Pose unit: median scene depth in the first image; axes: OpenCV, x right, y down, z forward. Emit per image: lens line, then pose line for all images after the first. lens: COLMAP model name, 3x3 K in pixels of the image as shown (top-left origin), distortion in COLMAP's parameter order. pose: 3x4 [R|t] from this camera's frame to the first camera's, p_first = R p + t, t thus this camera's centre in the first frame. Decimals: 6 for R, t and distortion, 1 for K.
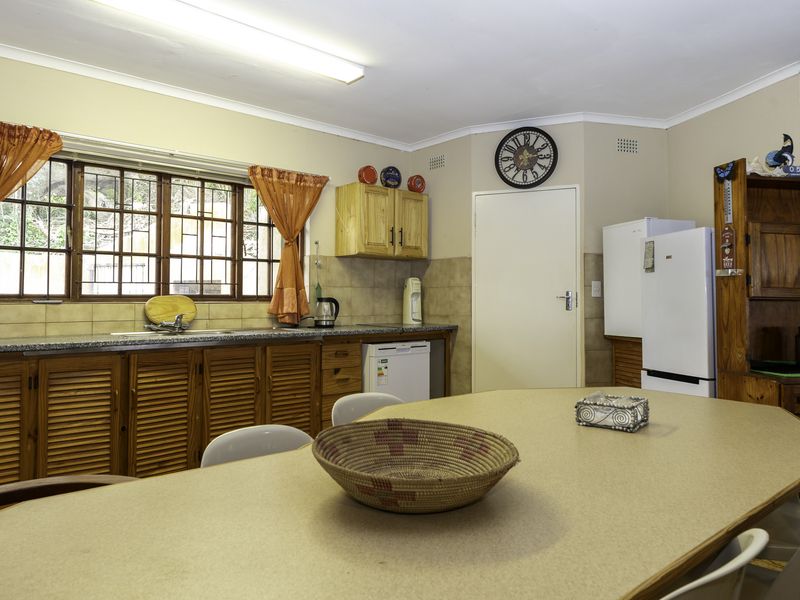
lens RADIAL K [[506.1, 0, 400.0], [0, 506.1, 300.0], [0, 0, 1]] dist [-0.006225, -0.000907]
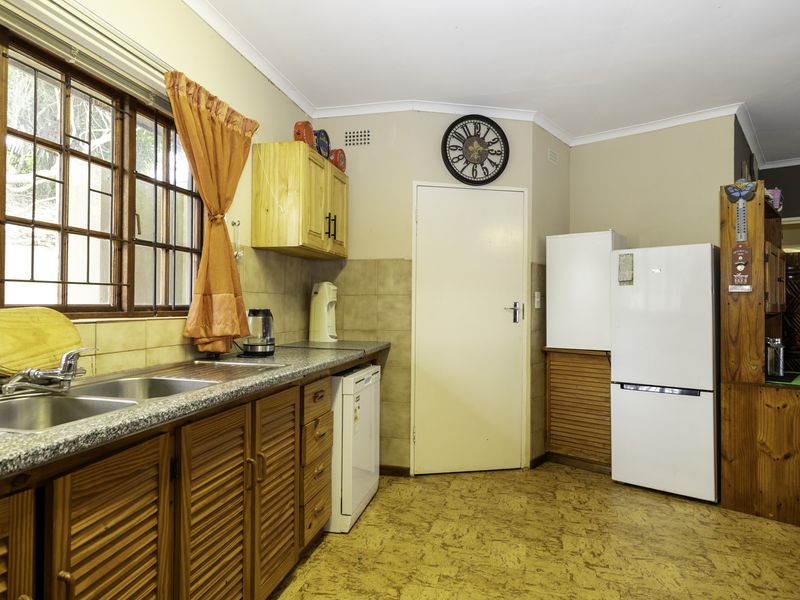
lens RADIAL K [[479.5, 0, 378.3], [0, 479.5, 310.0], [0, 0, 1]] dist [0.004319, 0.000570]
pose [[0.834508, -0.001945, 0.550992, -0.356237], [-0.005424, 0.999916, 0.011744, -0.011874], [-0.550968, -0.012789, 0.834428, 0.394812]]
